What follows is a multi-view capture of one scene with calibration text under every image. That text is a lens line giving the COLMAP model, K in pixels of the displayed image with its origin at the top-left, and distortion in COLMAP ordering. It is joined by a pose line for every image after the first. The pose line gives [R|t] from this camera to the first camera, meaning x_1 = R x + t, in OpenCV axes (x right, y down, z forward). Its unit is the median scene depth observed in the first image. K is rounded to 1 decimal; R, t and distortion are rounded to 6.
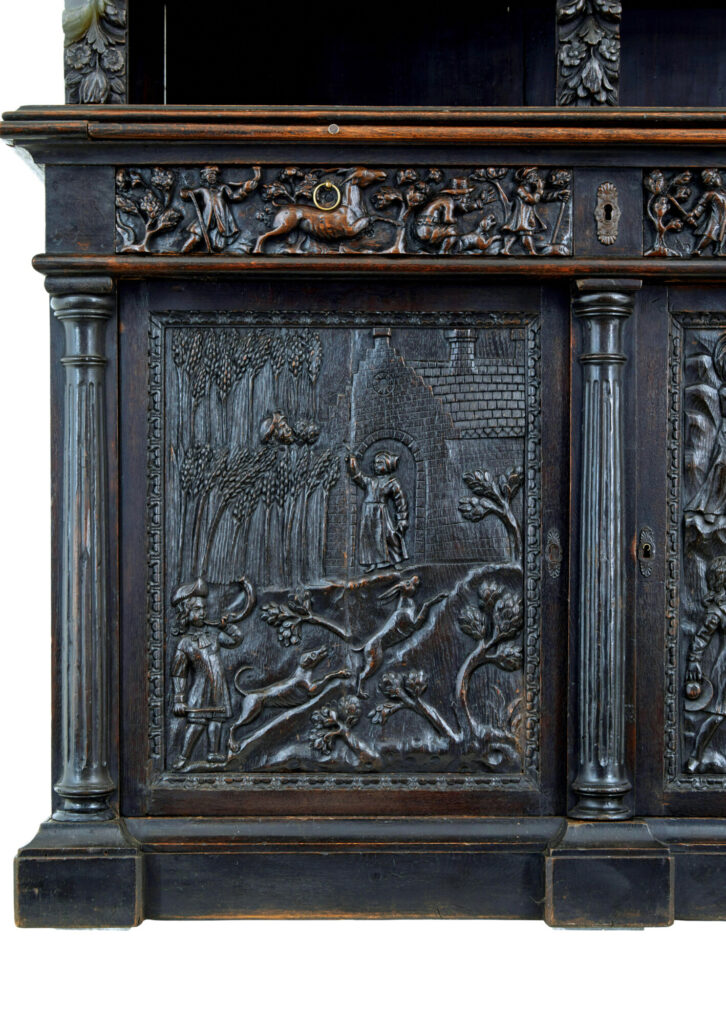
lens RADIAL K [[1947.2, 0, 362.9], [0, 1947.2, 534.1], [0, 0, 1]] dist [0.064133, -0.073529]
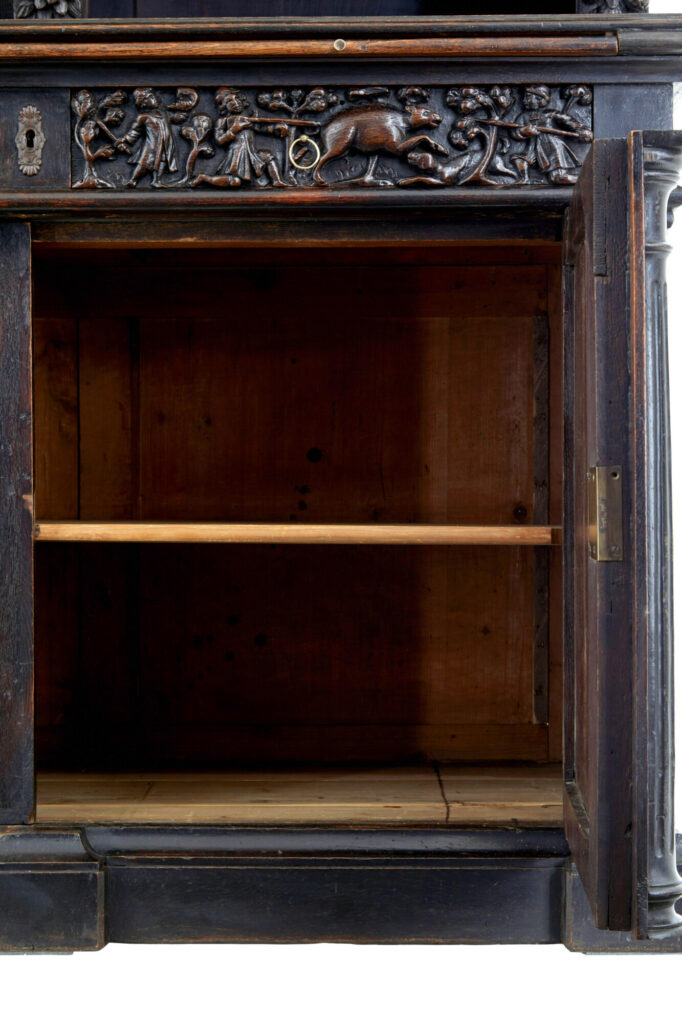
lens RADIAL K [[2222.1, 0, 341.0], [0, 2222.1, 512.0], [0, 0, 1]] dist [0.026021, -0.290863]
pose [[0.999263, -0.008859, -0.037346, 0.301509], [0.008973, 0.999956, 0.002886, 0.001567], [0.037319, -0.003219, 0.999298, 0.004321]]
